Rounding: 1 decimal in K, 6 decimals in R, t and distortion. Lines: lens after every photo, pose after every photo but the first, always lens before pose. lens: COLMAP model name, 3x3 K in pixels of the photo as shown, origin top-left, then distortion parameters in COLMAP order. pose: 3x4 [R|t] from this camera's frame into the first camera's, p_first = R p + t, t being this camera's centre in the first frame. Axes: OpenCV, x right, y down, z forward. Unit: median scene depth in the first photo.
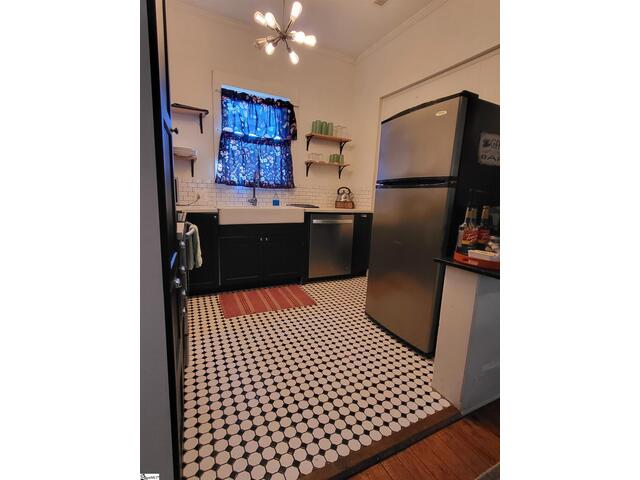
lens RADIAL K [[259.0, 0, 317.5], [0, 259.0, 239.7], [0, 0, 1]] dist [-0.000189, 0.000042]
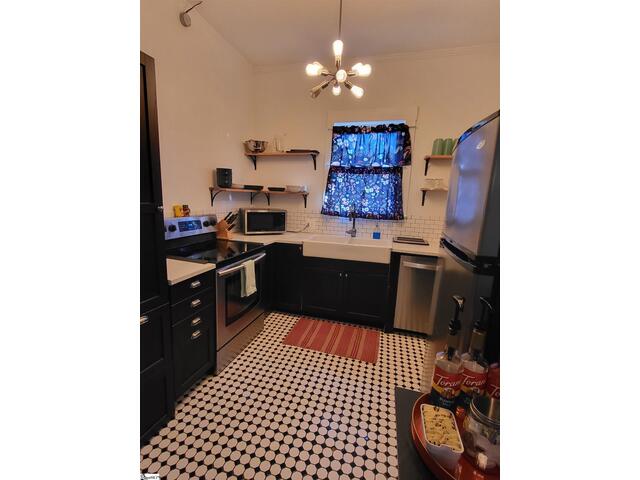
lens RADIAL K [[259.0, 0, 317.5], [0, 259.0, 239.7], [0, 0, 1]] dist [-0.000189, 0.000042]
pose [[0.736745, 0.109647, -0.667221, 0.321098], [-0.124260, 0.991914, 0.025798, -0.131097], [0.664655, 0.063902, 0.744413, 0.178994]]
